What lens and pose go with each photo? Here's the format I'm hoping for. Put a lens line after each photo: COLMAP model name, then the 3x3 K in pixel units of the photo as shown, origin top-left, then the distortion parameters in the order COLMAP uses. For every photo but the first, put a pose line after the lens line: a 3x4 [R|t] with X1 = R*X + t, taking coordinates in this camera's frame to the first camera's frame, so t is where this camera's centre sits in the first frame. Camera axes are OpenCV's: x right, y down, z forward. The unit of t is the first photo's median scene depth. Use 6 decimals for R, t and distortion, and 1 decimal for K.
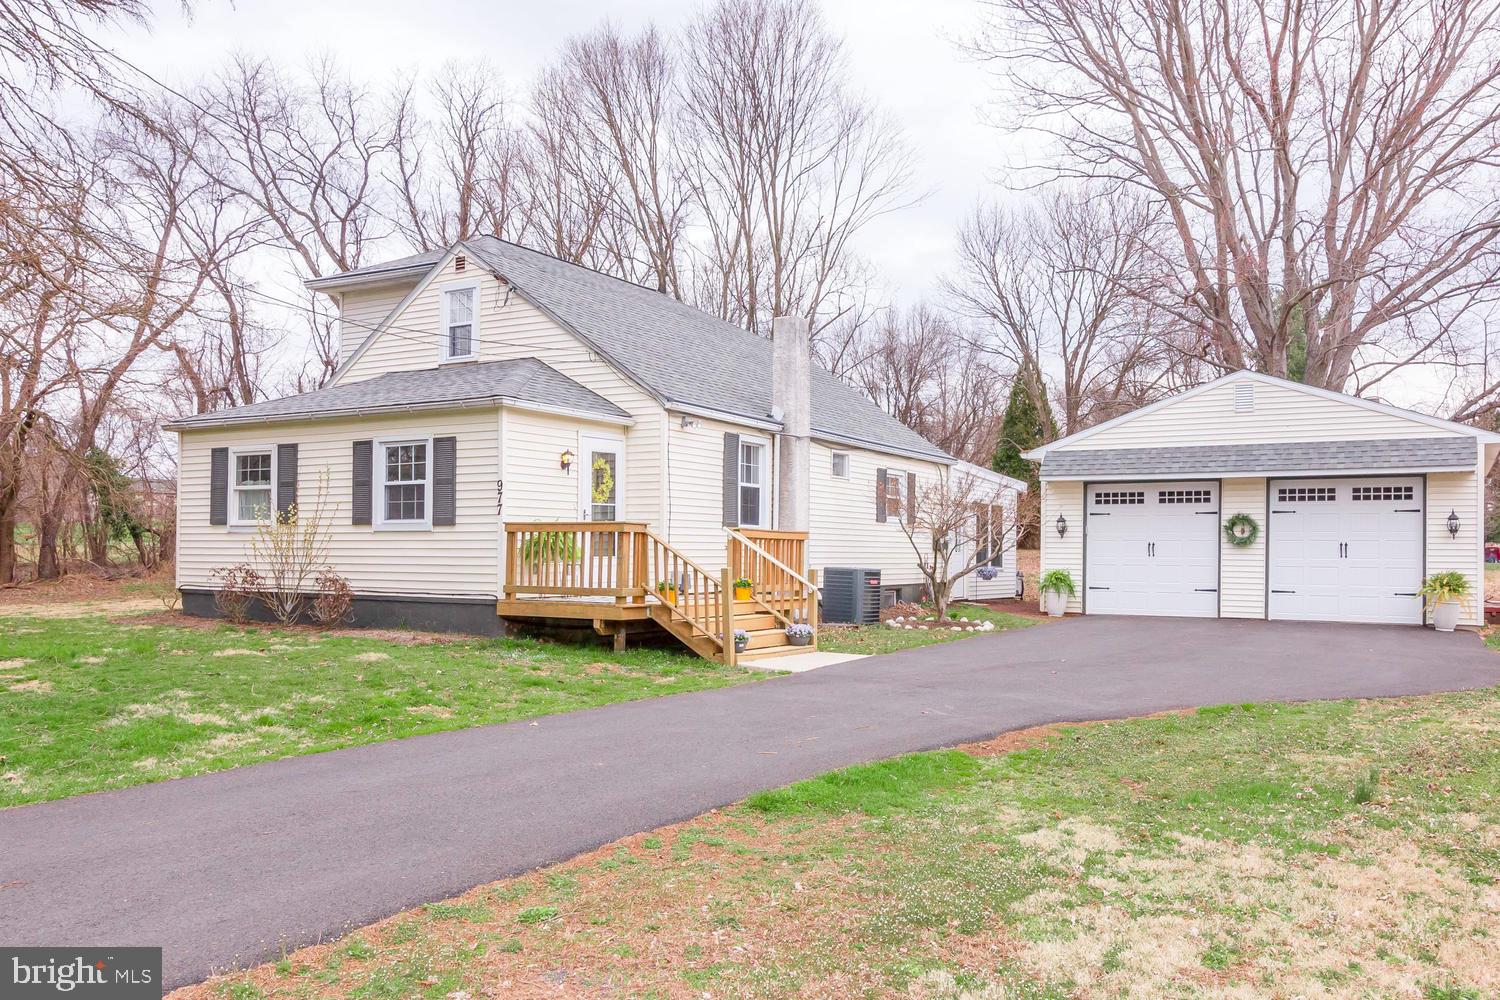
lens RADIAL K [[1173.2, 0, 798.7], [0, 1173.2, 535.7], [0, 0, 1]] dist [-0.003725, 0.004468]
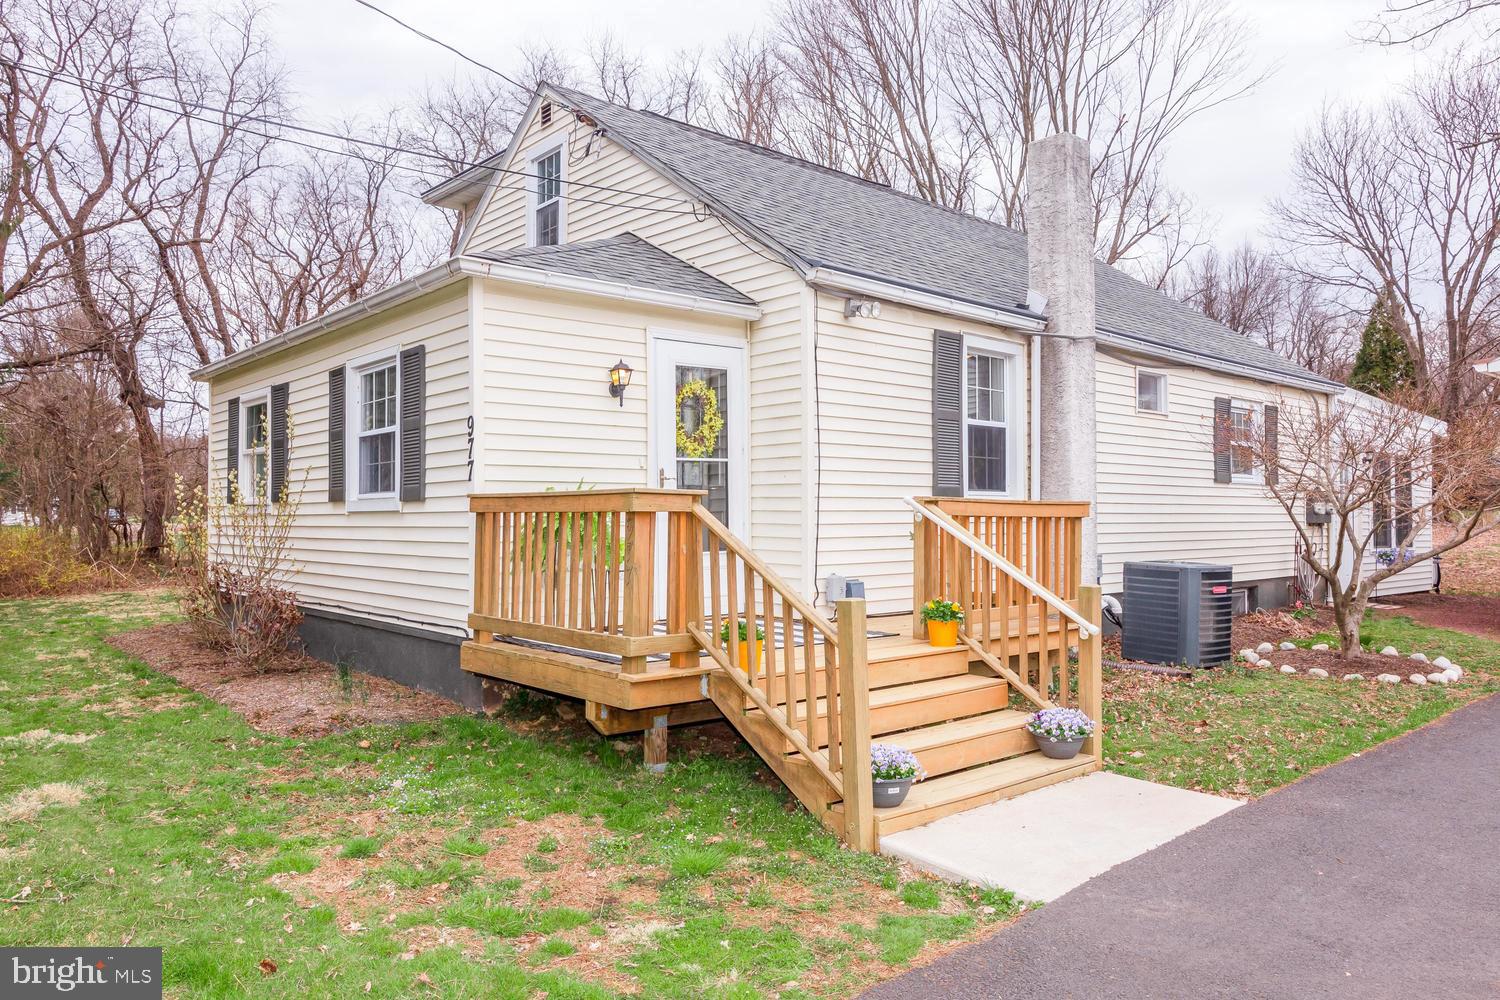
lens RADIAL K [[1027.7, 0, 745.2], [0, 1027.7, 505.0], [0, 0, 1]] dist [-0.004258, 0.008236]
pose [[0.941621, -0.014100, -0.336379, 0.015166], [0.014479, 0.999894, -0.001382, -0.002934], [0.336363, -0.003569, 0.941726, 0.423611]]
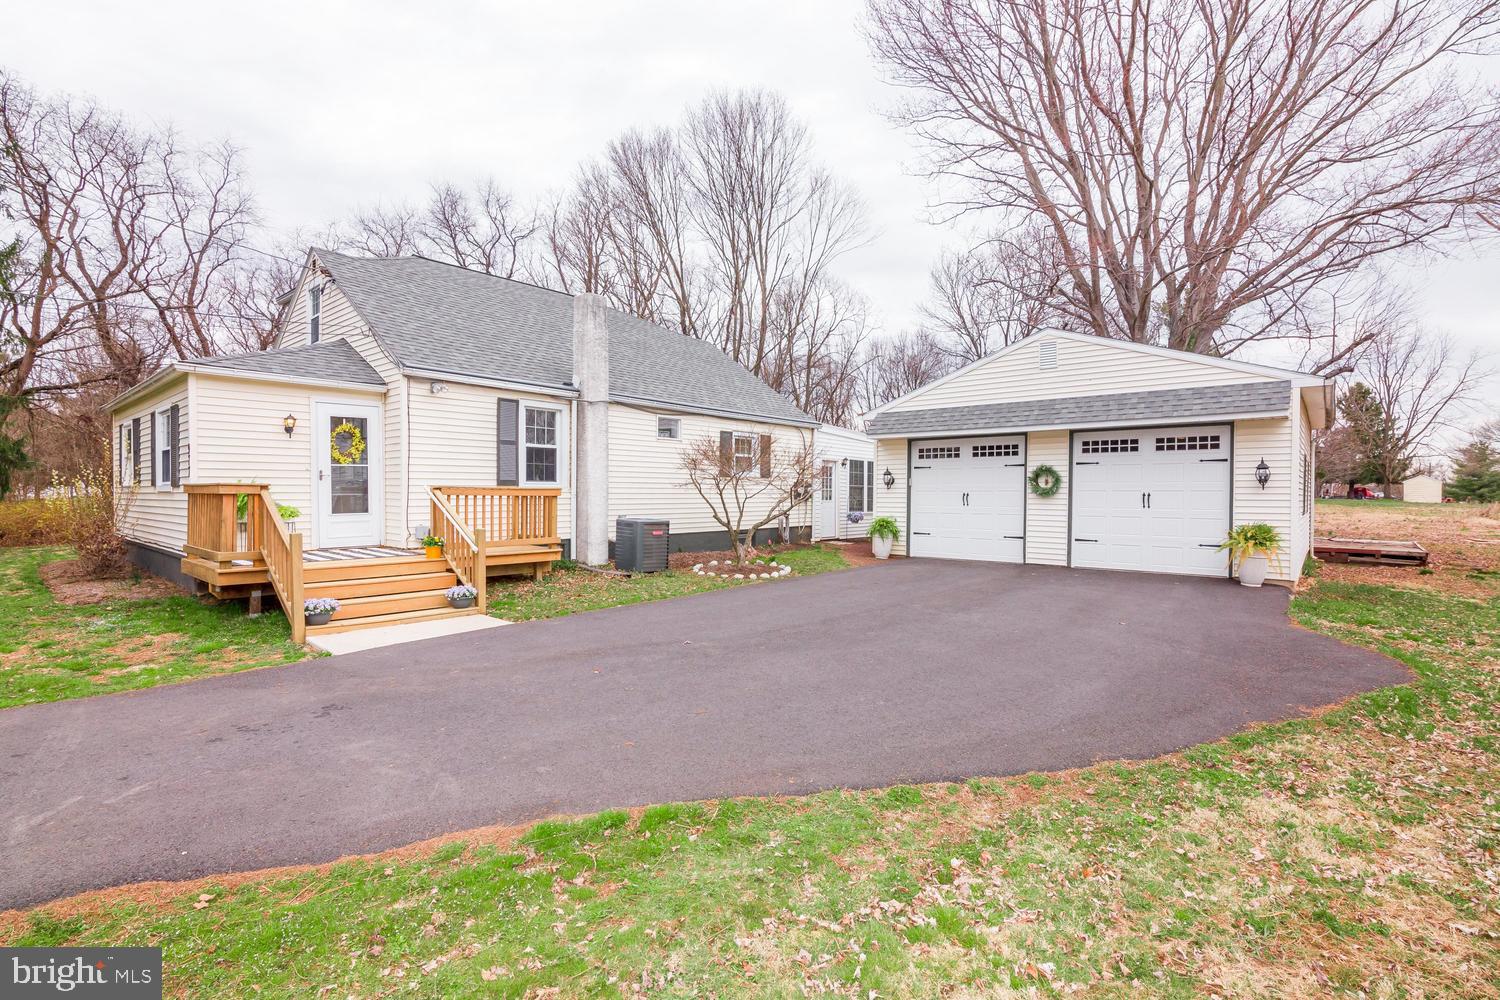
lens RADIAL K [[686.4, 0, 747.6], [0, 686.4, 499.3], [0, 0, 1]] dist [-0.013598, 0.002656]
pose [[0.978992, -0.004178, -0.203858, 0.251427], [0.008965, 0.999705, 0.022560, -0.004962], [0.203703, -0.023914, 0.978741, 0.358517]]
